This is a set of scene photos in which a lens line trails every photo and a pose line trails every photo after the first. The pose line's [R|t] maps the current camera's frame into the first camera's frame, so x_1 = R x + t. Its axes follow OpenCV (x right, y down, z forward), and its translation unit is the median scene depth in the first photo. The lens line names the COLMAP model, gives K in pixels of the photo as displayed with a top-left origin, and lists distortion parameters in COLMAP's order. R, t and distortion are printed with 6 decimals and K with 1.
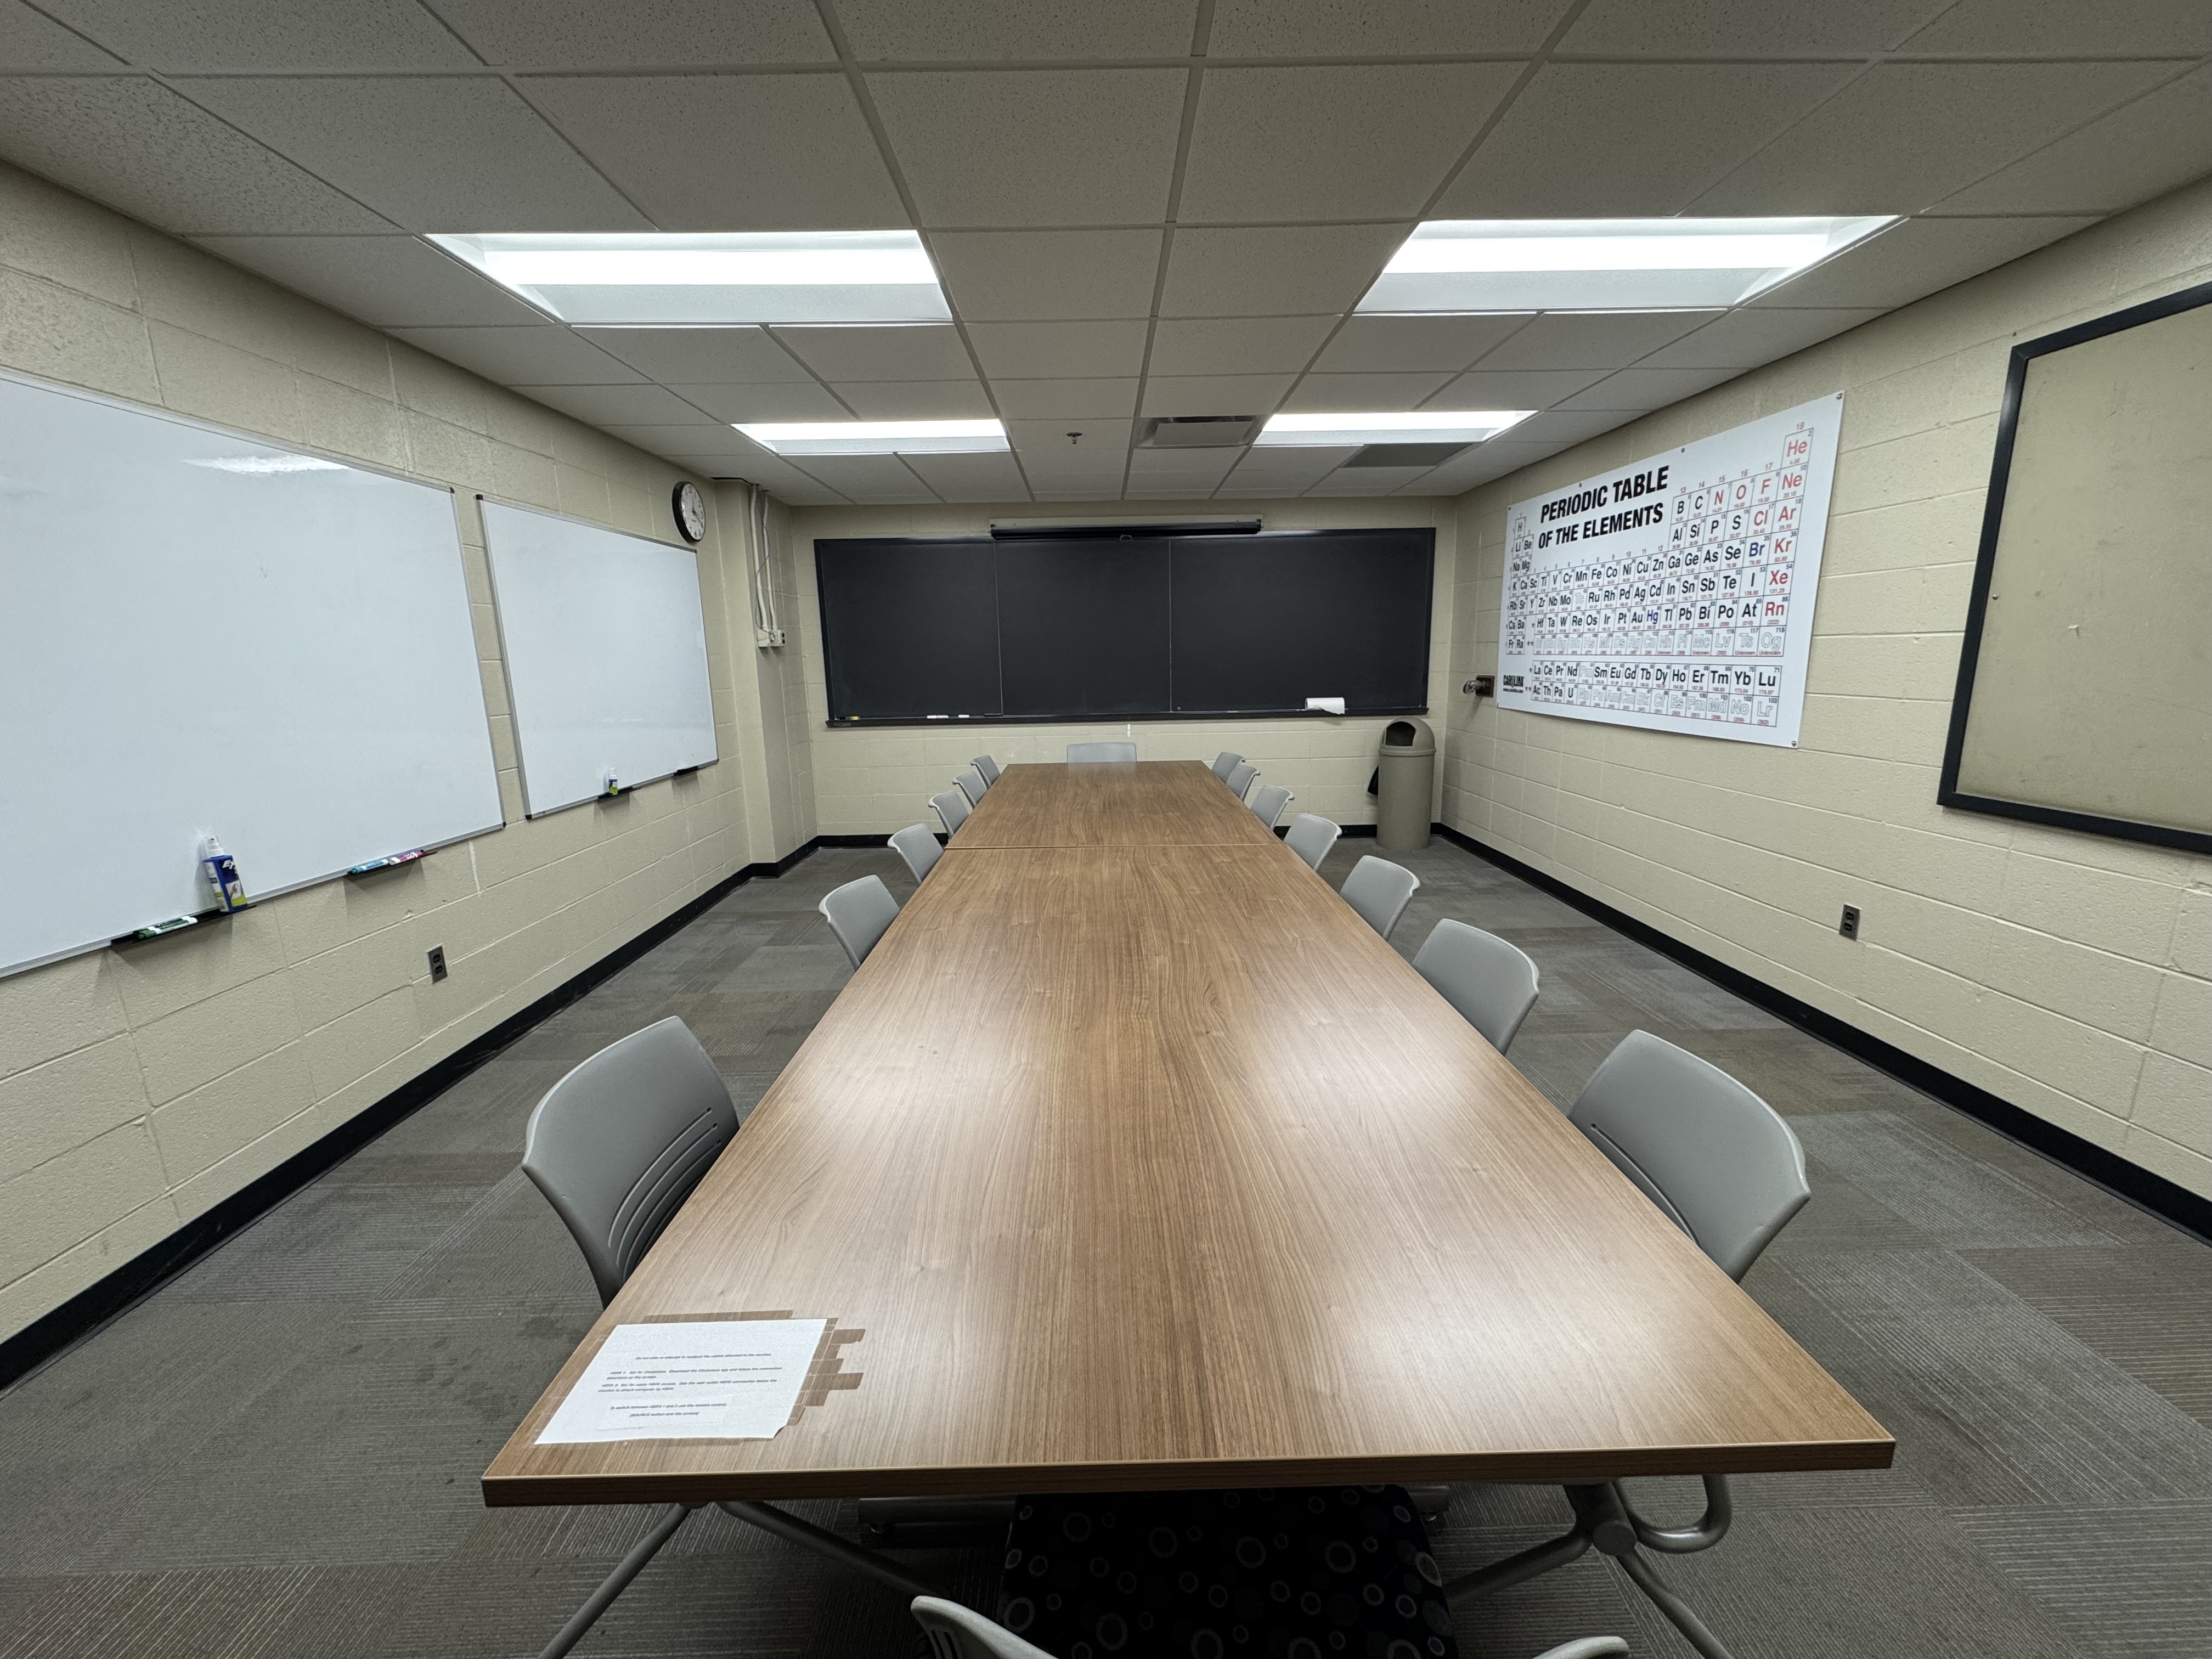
lens RADIAL K [[888.6, 0, 1112.1], [0, 888.6, 828.3], [0, 0, 1]] dist [-0.001175, -0.000023]
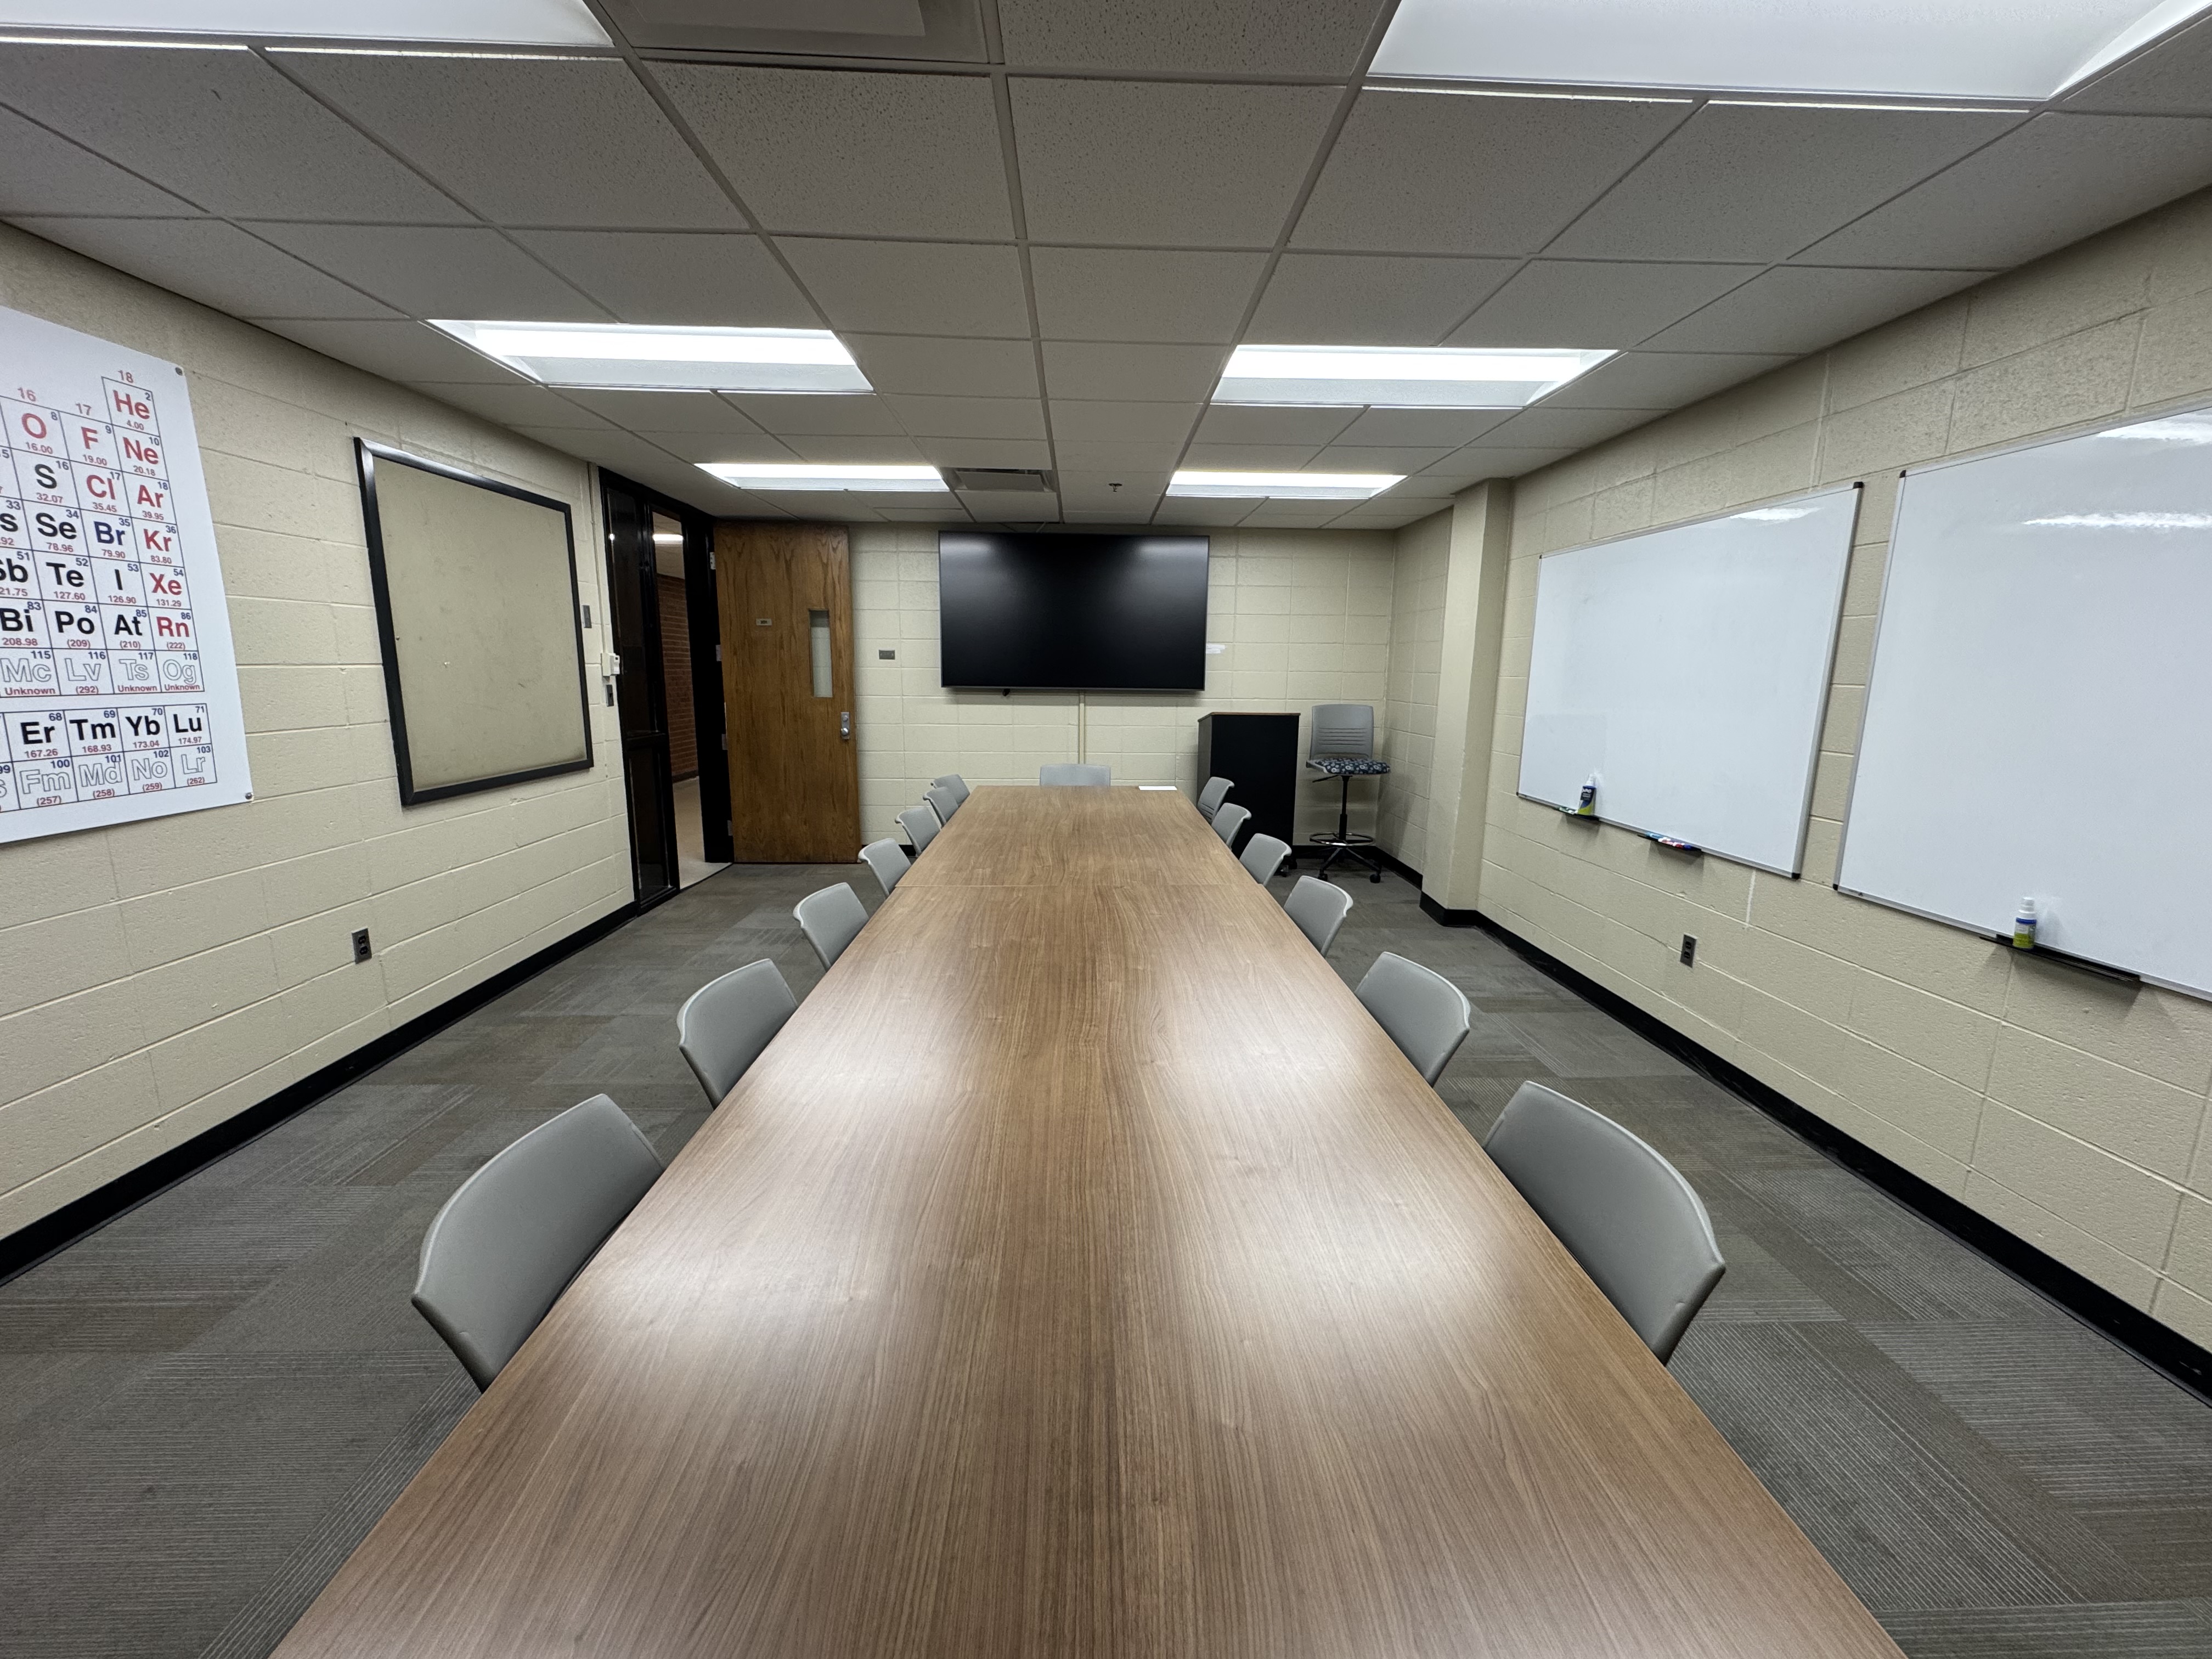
lens RADIAL K [[888.6, 0, 1112.1], [0, 888.6, 830.6], [0, 0, 1]] dist [-0.001175, -0.000023]
pose [[-0.999860, 0.008637, -0.014362, -0.015039], [0.002674, 0.928212, 0.372041, -0.354639], [0.016545, 0.371951, -0.928105, 1.719676]]
